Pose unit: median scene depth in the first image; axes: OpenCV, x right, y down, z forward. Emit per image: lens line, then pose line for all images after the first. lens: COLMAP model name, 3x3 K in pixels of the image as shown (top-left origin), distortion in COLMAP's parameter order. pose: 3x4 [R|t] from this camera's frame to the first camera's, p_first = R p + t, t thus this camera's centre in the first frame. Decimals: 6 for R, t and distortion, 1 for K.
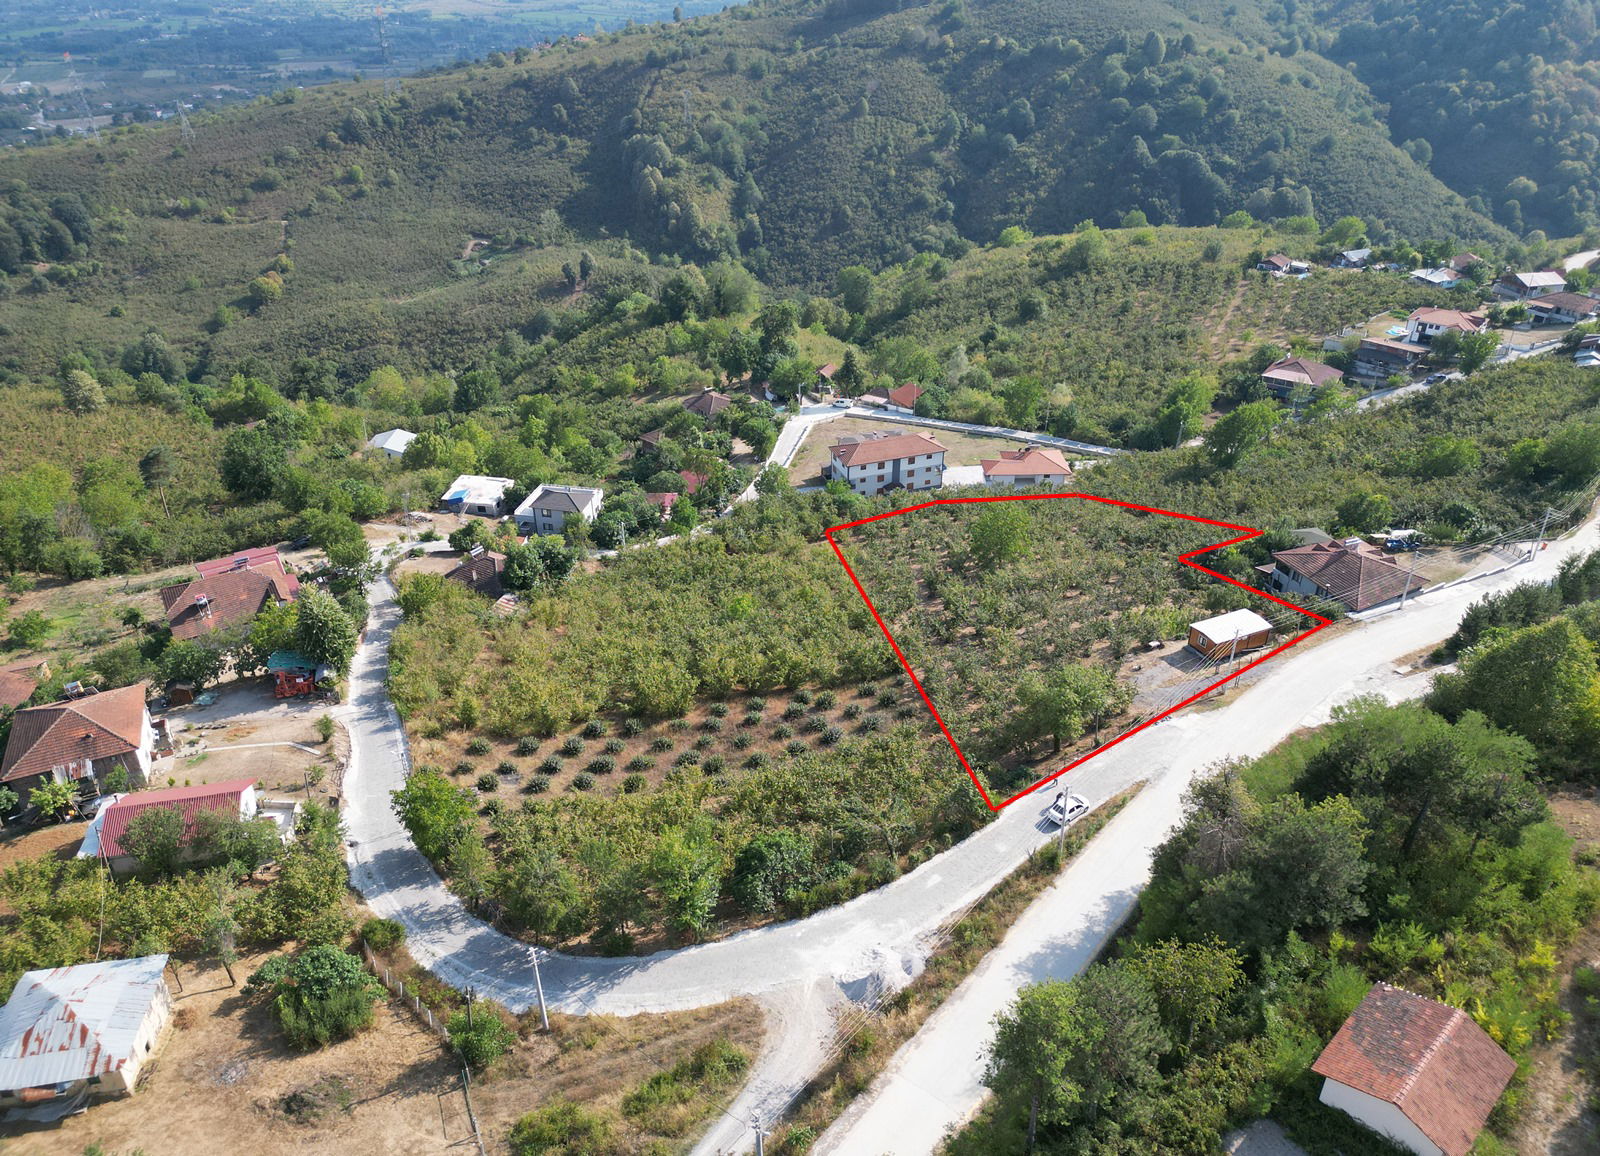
lens RADIAL K [[1142.4, 0, 797.4], [0, 1142.4, 559.2], [0, 0, 1]] dist [0.024858, -0.009040]
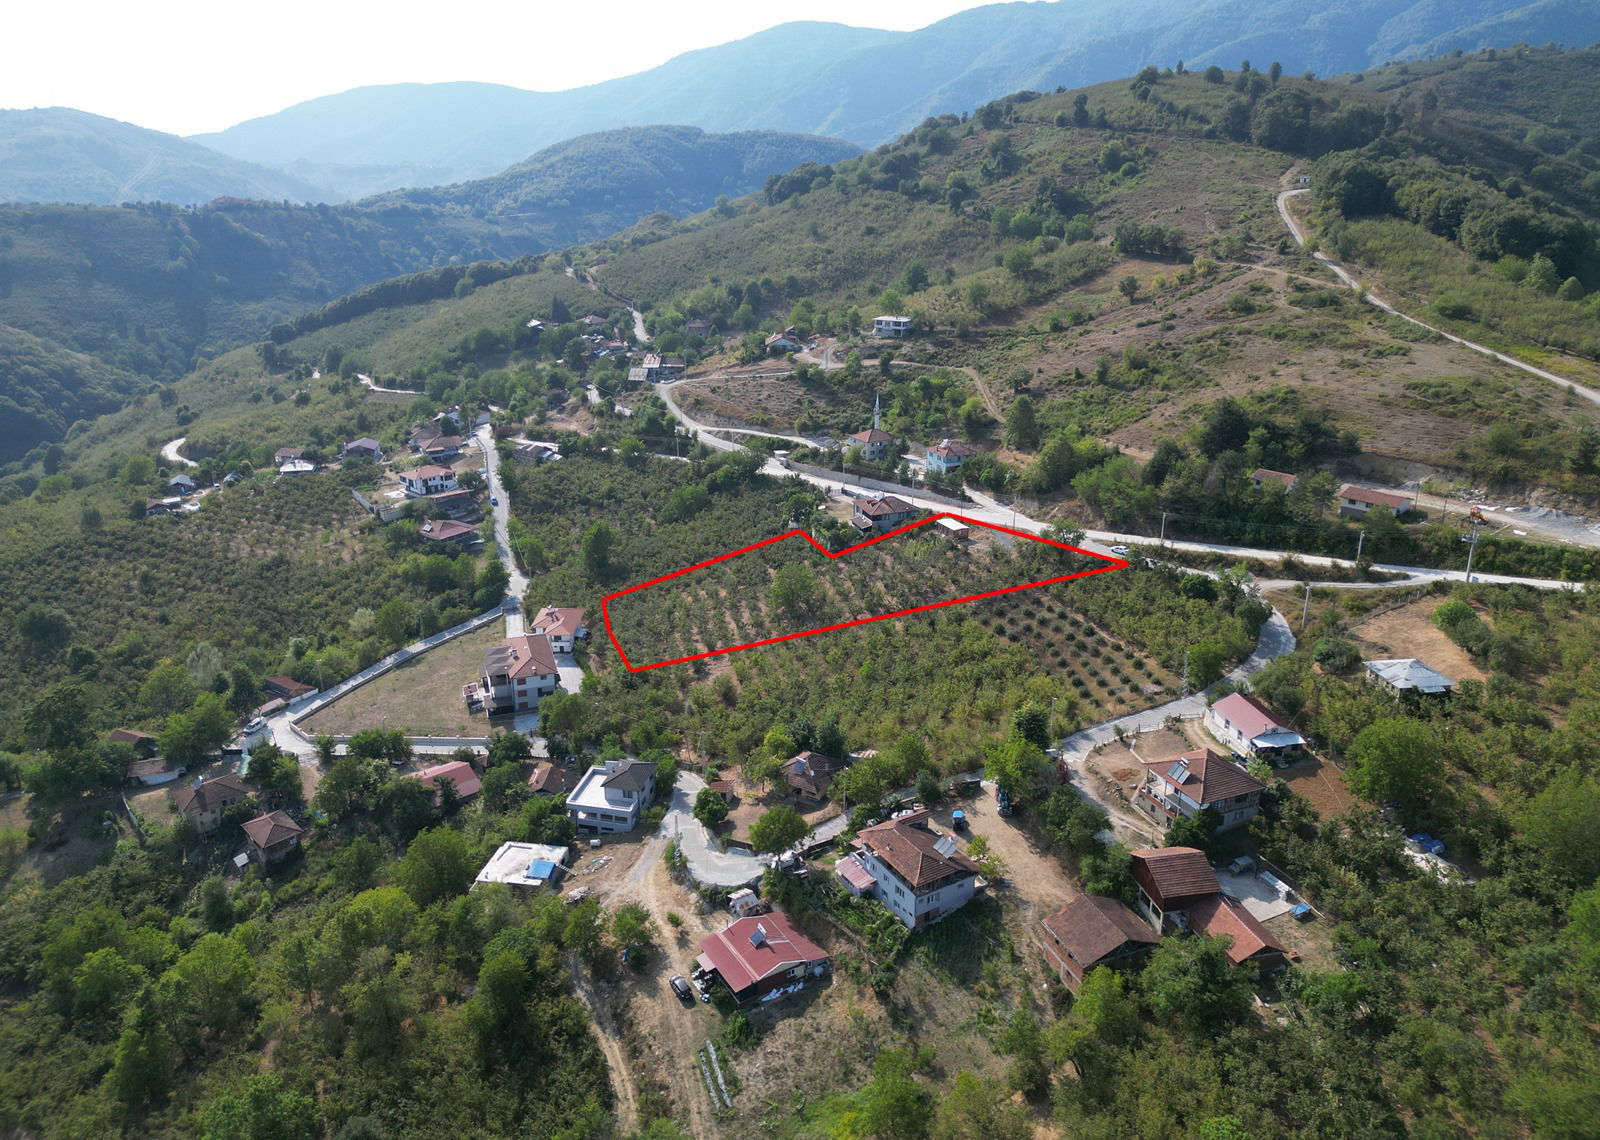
lens RADIAL K [[1115.4, 0, 797.7], [0, 1115.4, 564.5], [0, 0, 1]] dist [0.069911, -0.069983]
pose [[0.016930, -0.333750, 0.942509, -0.301723], [0.491788, 0.823517, 0.282780, -0.114796], [-0.870550, 0.458727, 0.178077, 0.172994]]
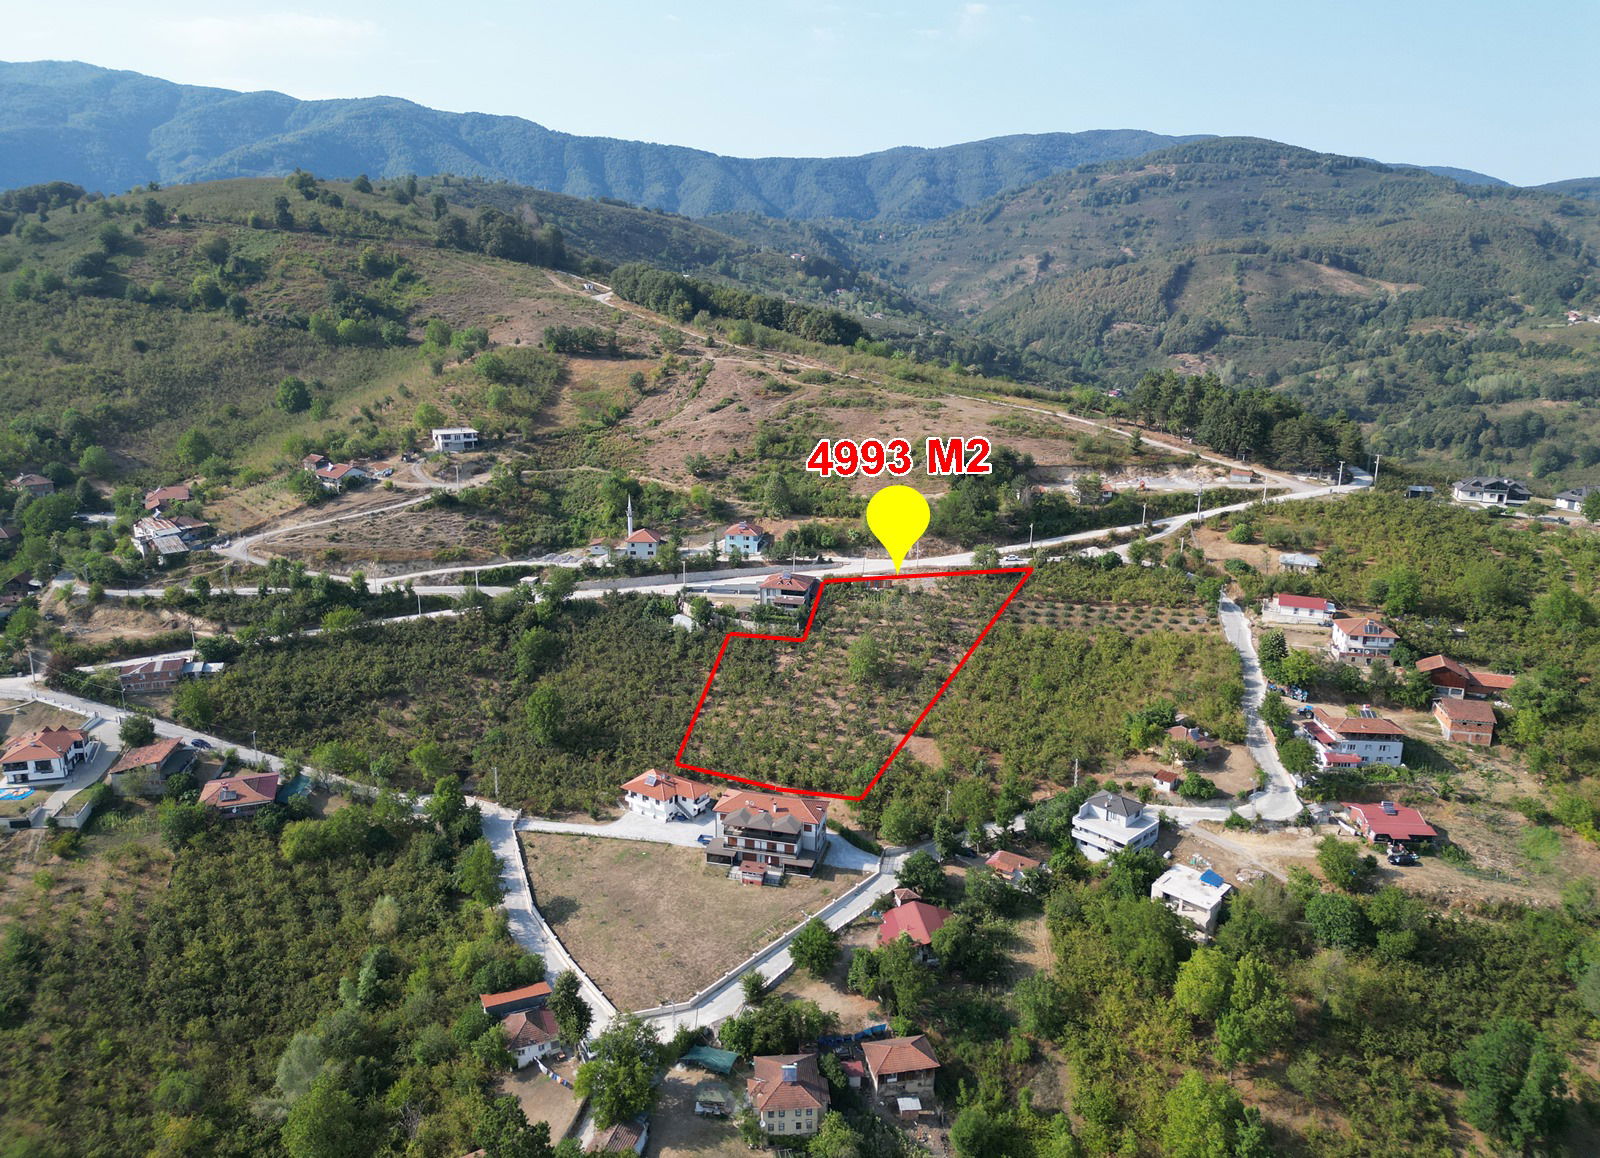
lens RADIAL K [[1115.9, 0, 798.2], [0, 1115.9, 578.7], [0, 0, 1]] dist [0.066007, -0.061064]
pose [[-0.832562, -0.149575, 0.533355, -0.143732], [0.268558, 0.733130, 0.624817, -0.281247], [-0.484476, 0.663436, -0.570207, 0.463472]]
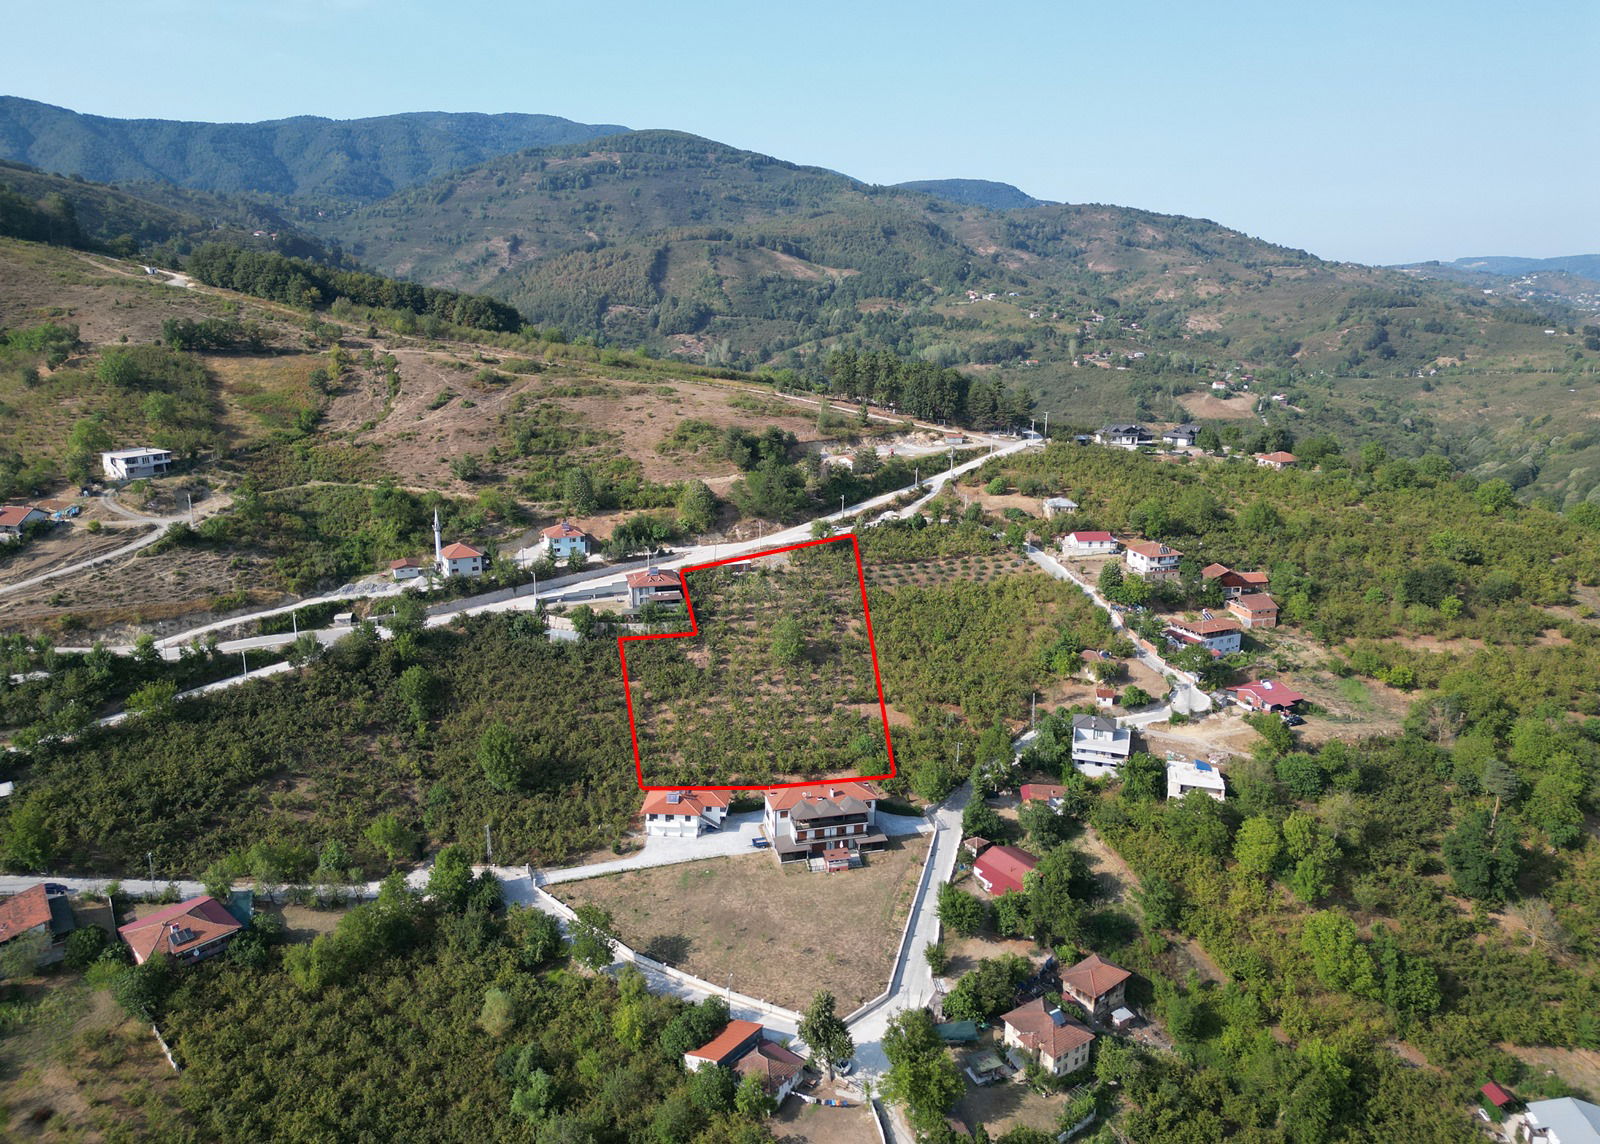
lens RADIAL K [[1115.4, 0, 797.7], [0, 1115.4, 566.5], [0, 0, 1]] dist [0.069911, -0.069983]
pose [[-0.995996, -0.029029, 0.084554, 0.007197], [0.039030, 0.709712, 0.703410, -0.307909], [-0.080428, 0.703894, -0.705737, 0.509645]]
